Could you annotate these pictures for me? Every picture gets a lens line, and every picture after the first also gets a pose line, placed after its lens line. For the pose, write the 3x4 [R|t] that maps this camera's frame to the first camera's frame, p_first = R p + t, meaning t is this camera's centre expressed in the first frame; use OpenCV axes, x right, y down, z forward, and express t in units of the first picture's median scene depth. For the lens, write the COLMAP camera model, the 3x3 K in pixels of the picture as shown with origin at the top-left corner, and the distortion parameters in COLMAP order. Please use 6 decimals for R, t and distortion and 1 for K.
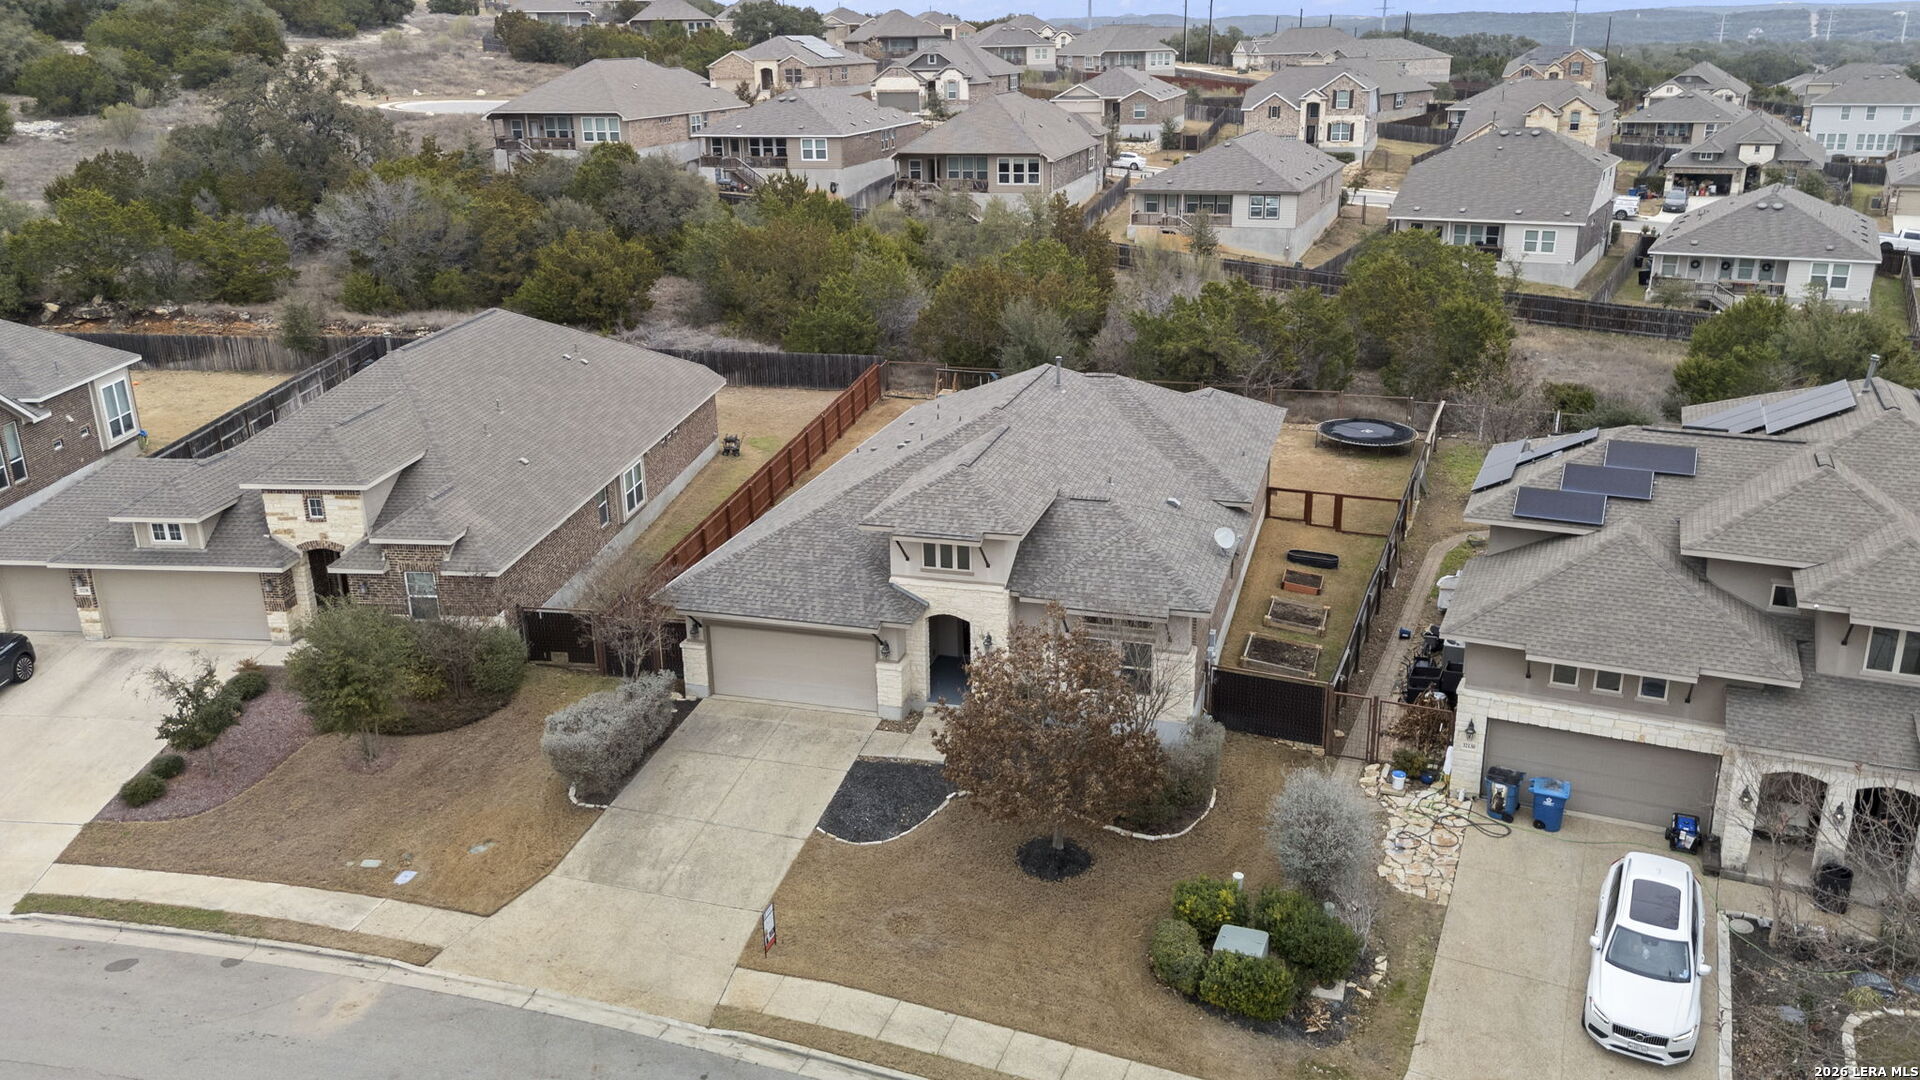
lens RADIAL K [[1484.7, 0, 965.1], [0, 1484.7, 548.3], [0, 0, 1]] dist [0.101903, -0.120117]
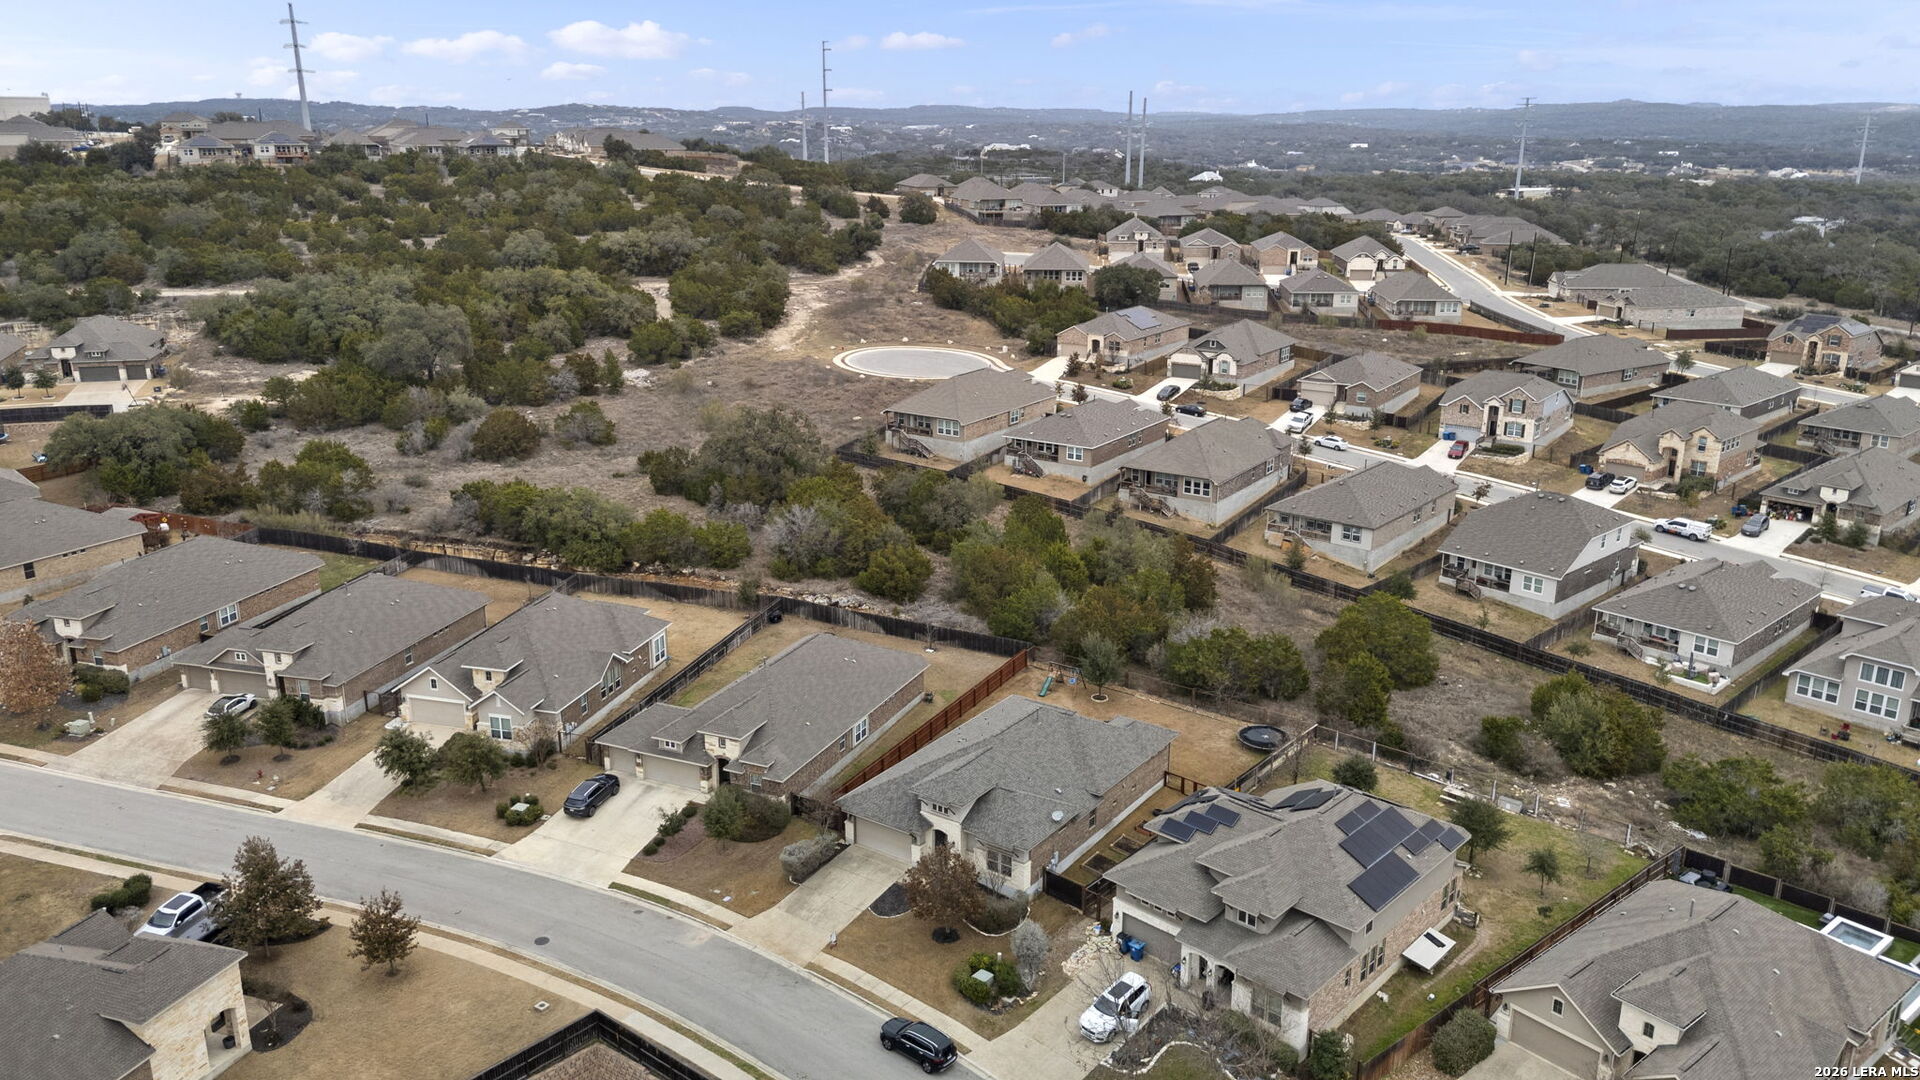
lens RADIAL K [[1484.7, 0, 965.1], [0, 1484.7, 548.3], [0, 0, 1]] dist [0.101903, -0.120117]
pose [[0.949675, 0.113777, -0.291844, 0.385857], [-0.119991, 0.992769, -0.003419, -0.231461], [0.289344, 0.038266, 0.956460, -0.767125]]
